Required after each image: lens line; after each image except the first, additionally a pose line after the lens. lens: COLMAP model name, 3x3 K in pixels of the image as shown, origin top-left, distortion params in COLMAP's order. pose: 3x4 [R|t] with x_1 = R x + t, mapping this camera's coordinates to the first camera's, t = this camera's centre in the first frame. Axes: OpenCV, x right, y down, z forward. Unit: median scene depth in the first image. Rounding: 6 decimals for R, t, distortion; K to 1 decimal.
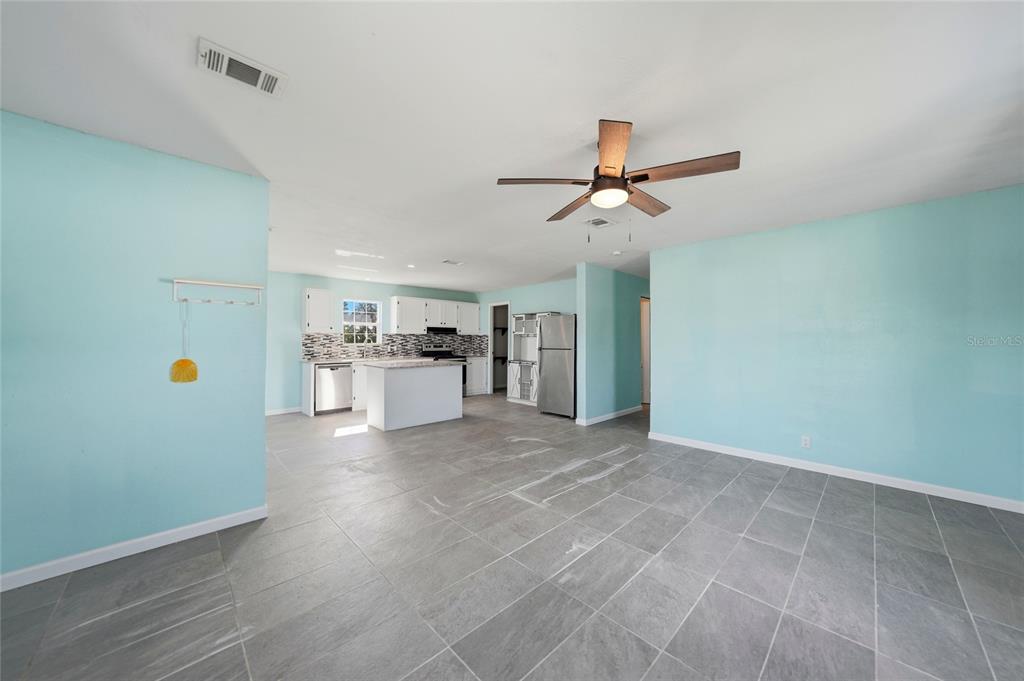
lens RADIAL K [[359.0, 0, 507.4], [0, 359.0, 338.4], [0, 0, 1]] dist [-0.022991, 0.004004]
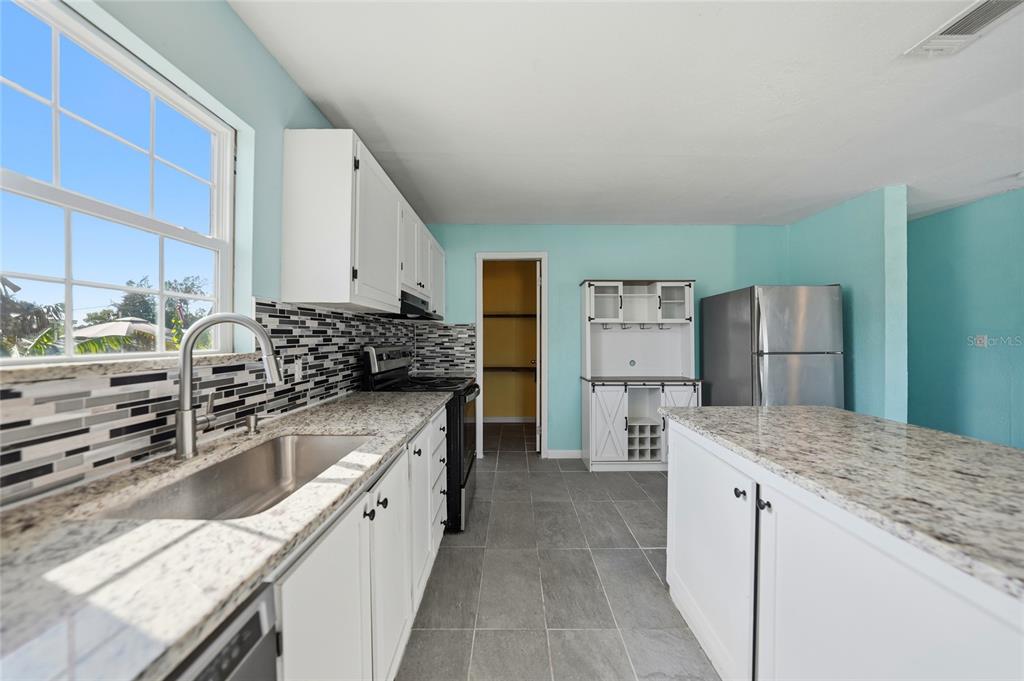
lens RADIAL K [[359.0, 0, 514.6], [0, 359.0, 336.9], [0, 0, 1]] dist [-0.022991, 0.004004]
pose [[0.676622, -0.000488, 0.736330, -0.412472], [0.000543, 1.000000, 0.000164, 0.007112], [-0.736330, 0.000289, 0.676622, 0.803287]]
